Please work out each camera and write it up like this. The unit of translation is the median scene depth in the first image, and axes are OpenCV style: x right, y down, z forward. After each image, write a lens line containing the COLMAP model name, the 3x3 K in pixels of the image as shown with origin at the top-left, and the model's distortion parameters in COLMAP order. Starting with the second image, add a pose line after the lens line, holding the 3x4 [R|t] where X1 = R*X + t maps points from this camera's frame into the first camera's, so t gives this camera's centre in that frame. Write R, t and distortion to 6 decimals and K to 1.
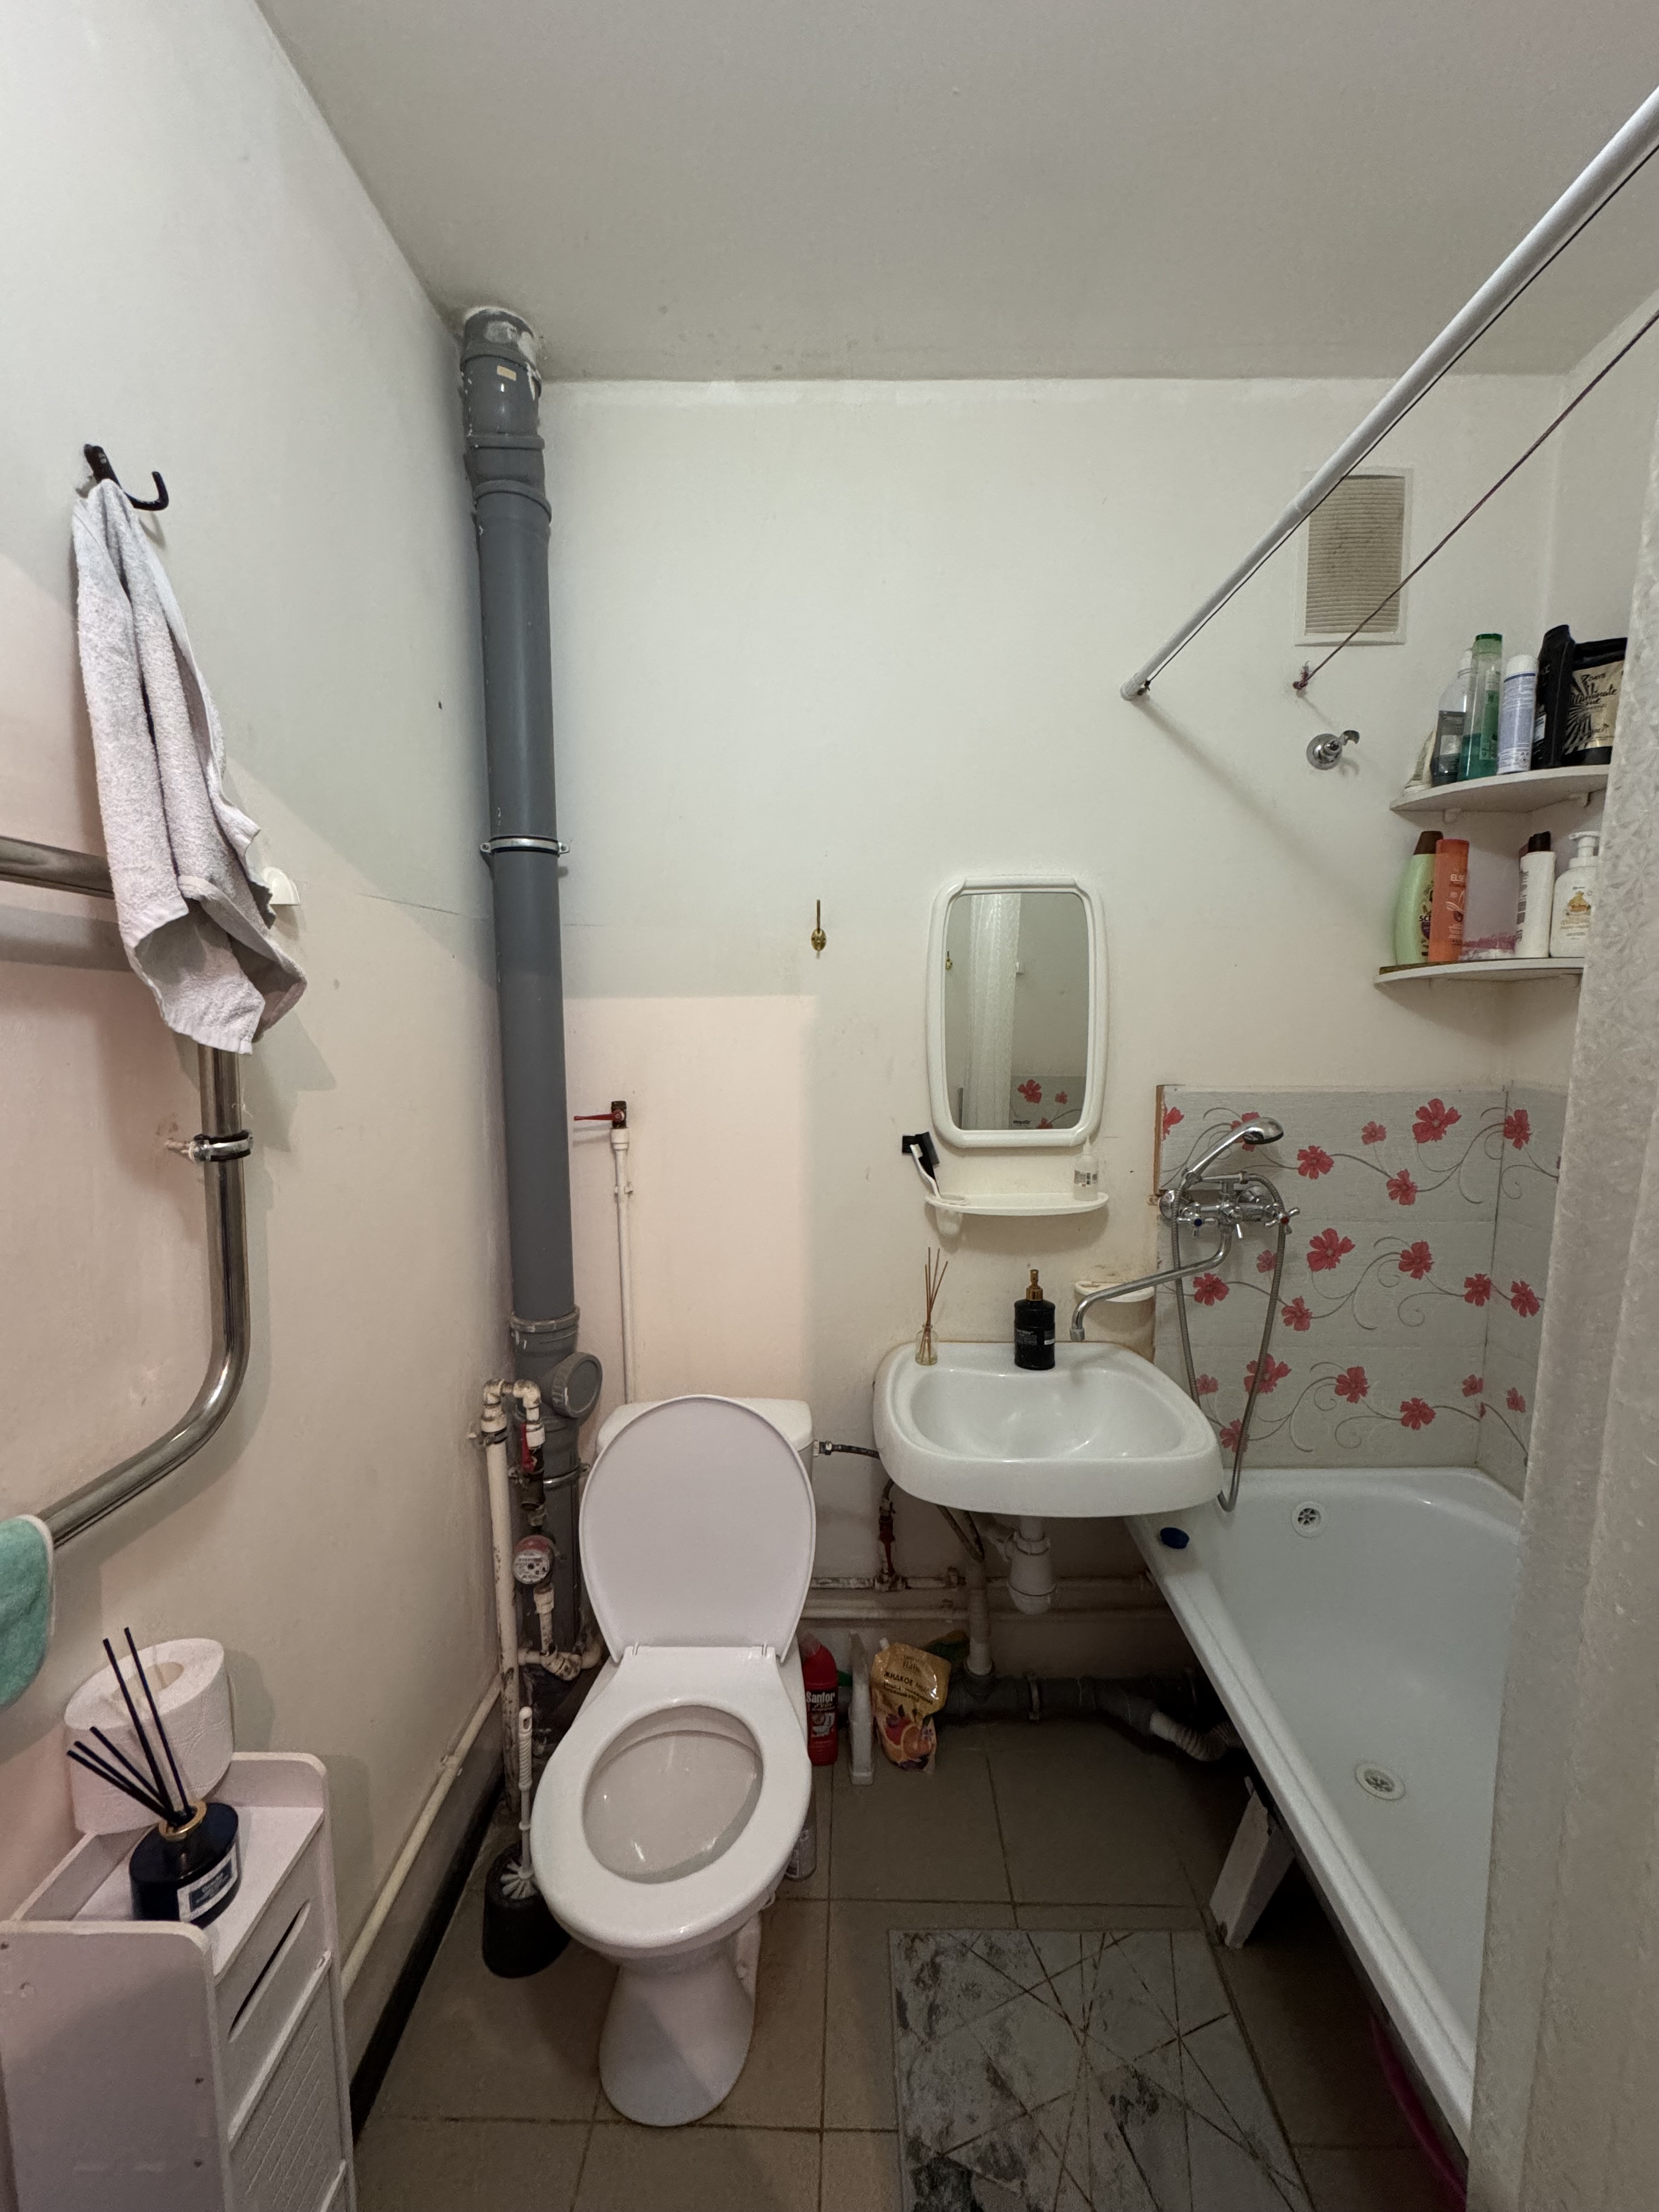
lens RADIAL K [[881.3, 0, 834.4], [0, 881.3, 1107.0], [0, 0, 1]] dist [-0.002434, 0.000479]
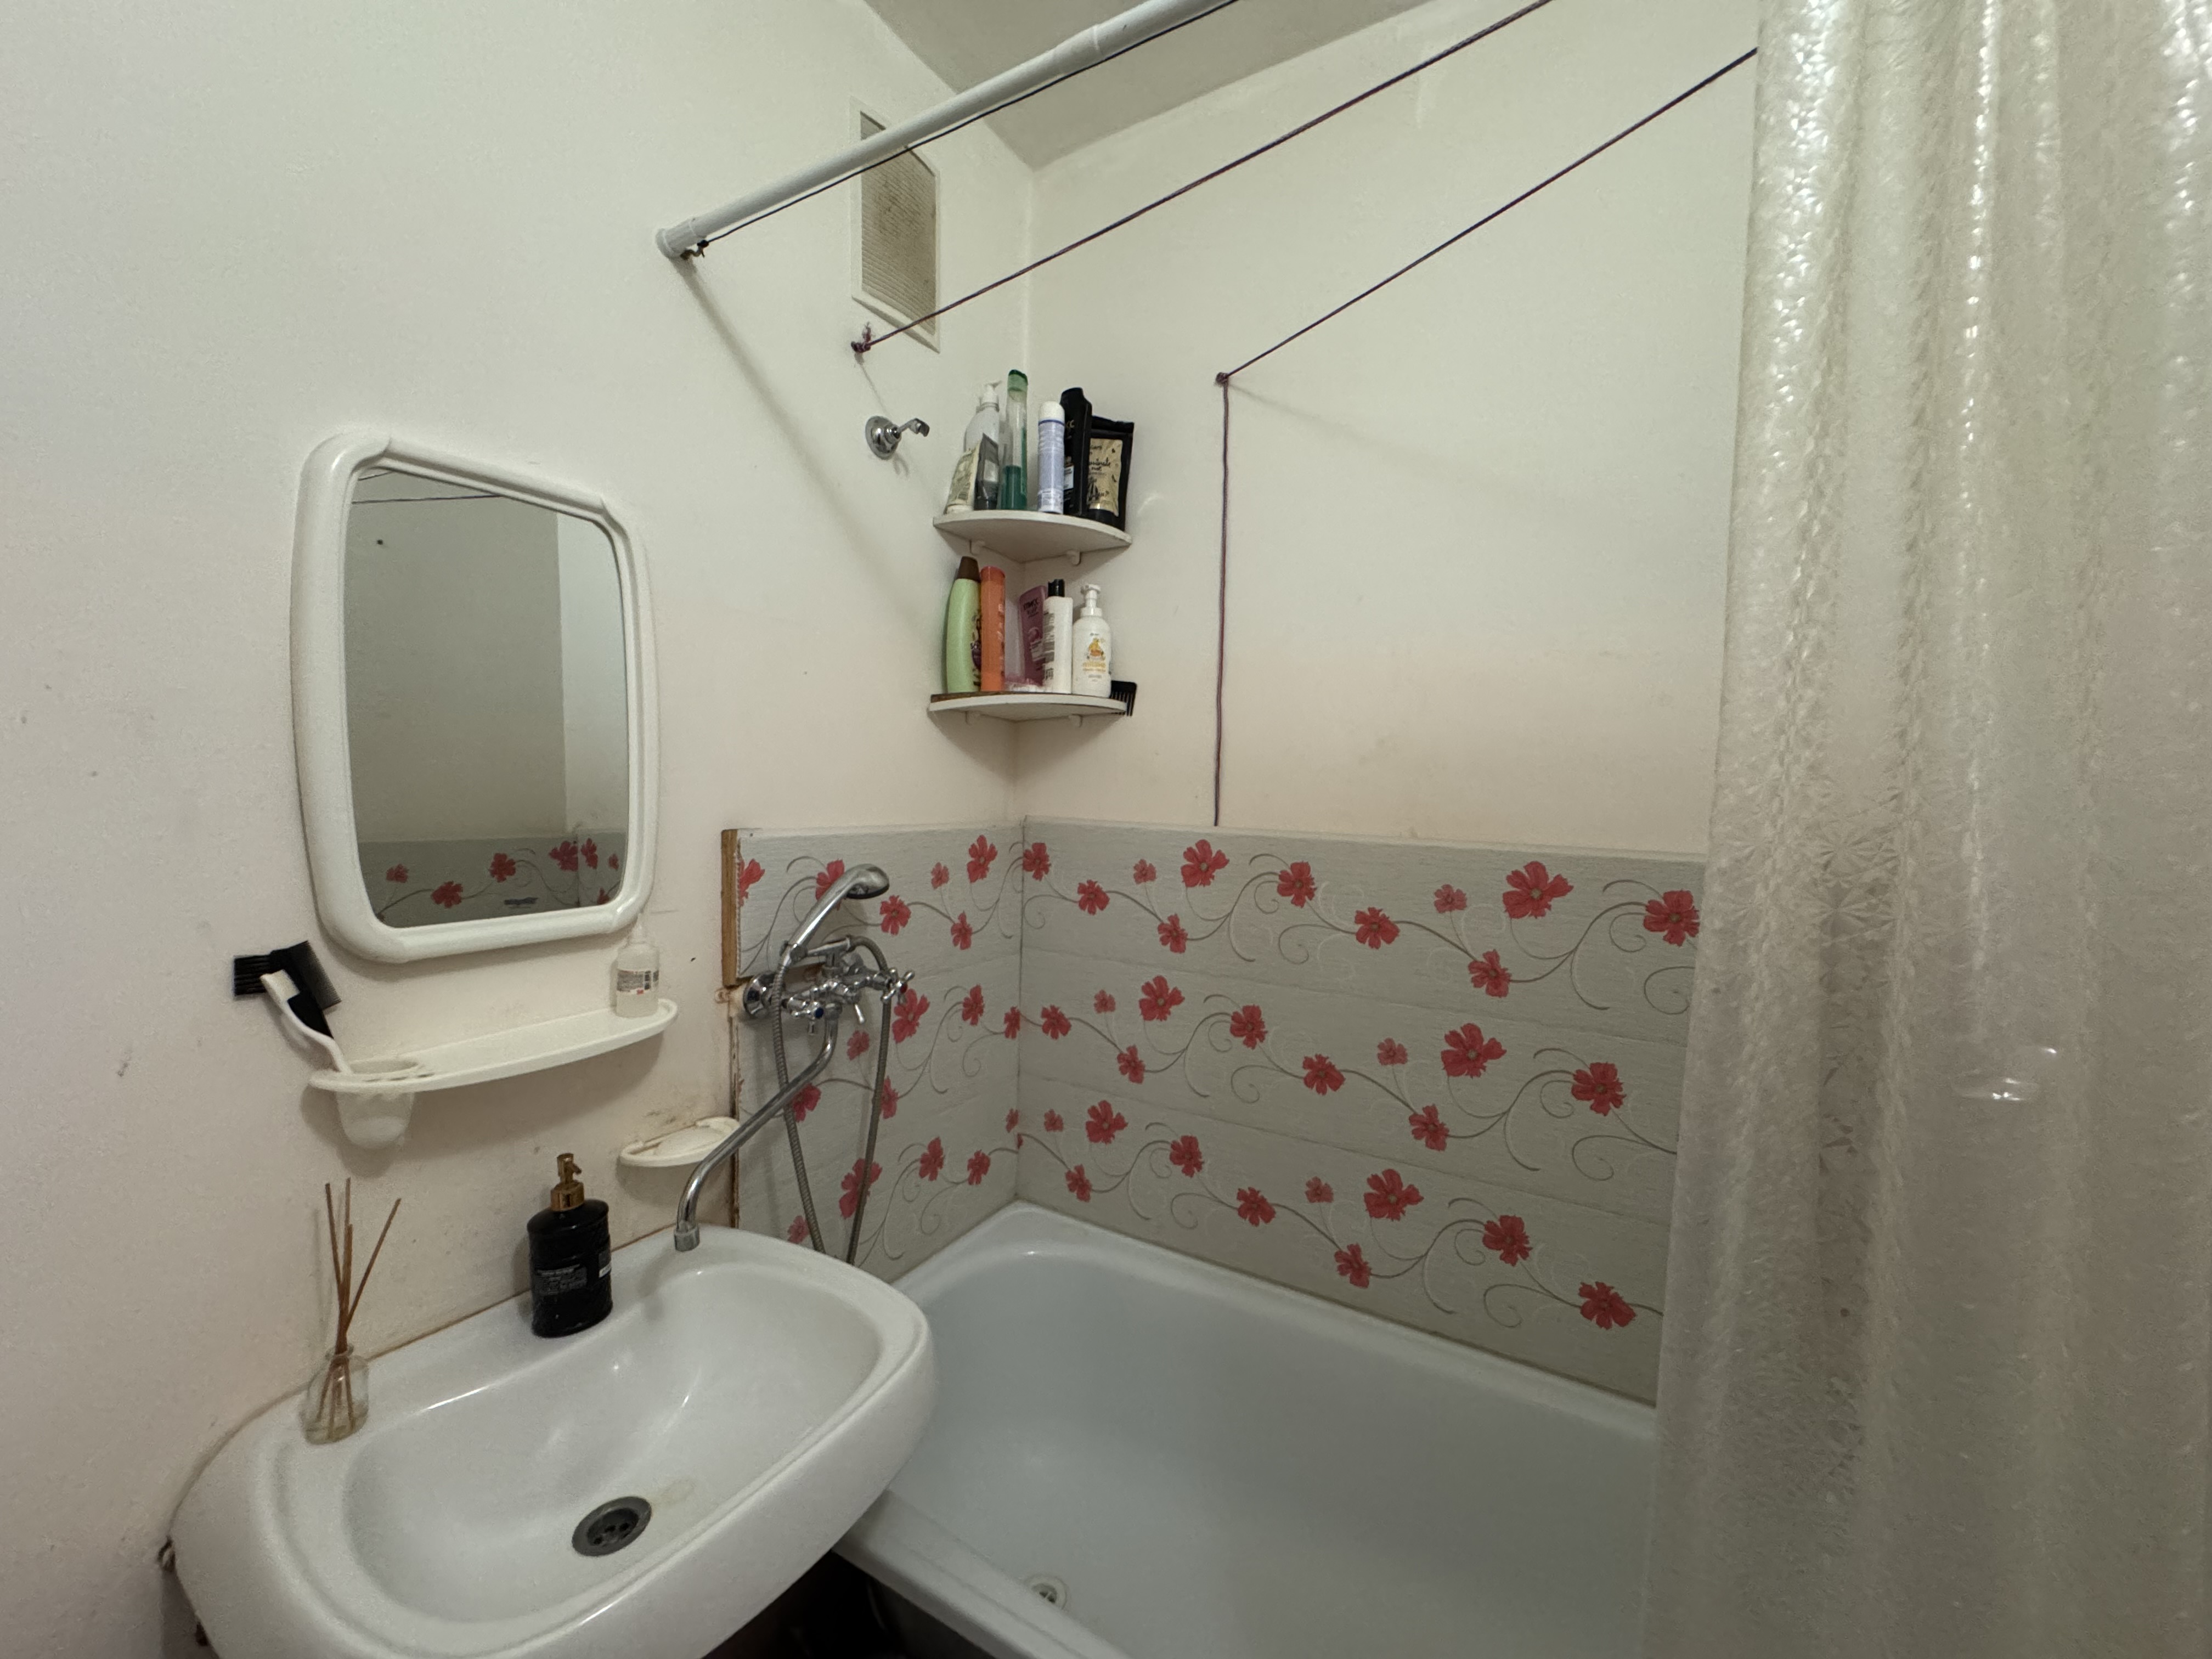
lens RADIAL K [[881.3, 0, 1100.3], [0, 881.3, 830.6], [0, 0, 1]] dist [-0.002434, 0.000479]
pose [[0.501052, -0.027496, 0.864980, -0.092296], [0.077372, 0.996916, -0.013129, 0.008183], [-0.861951, 0.073504, 0.501634, 0.404346]]
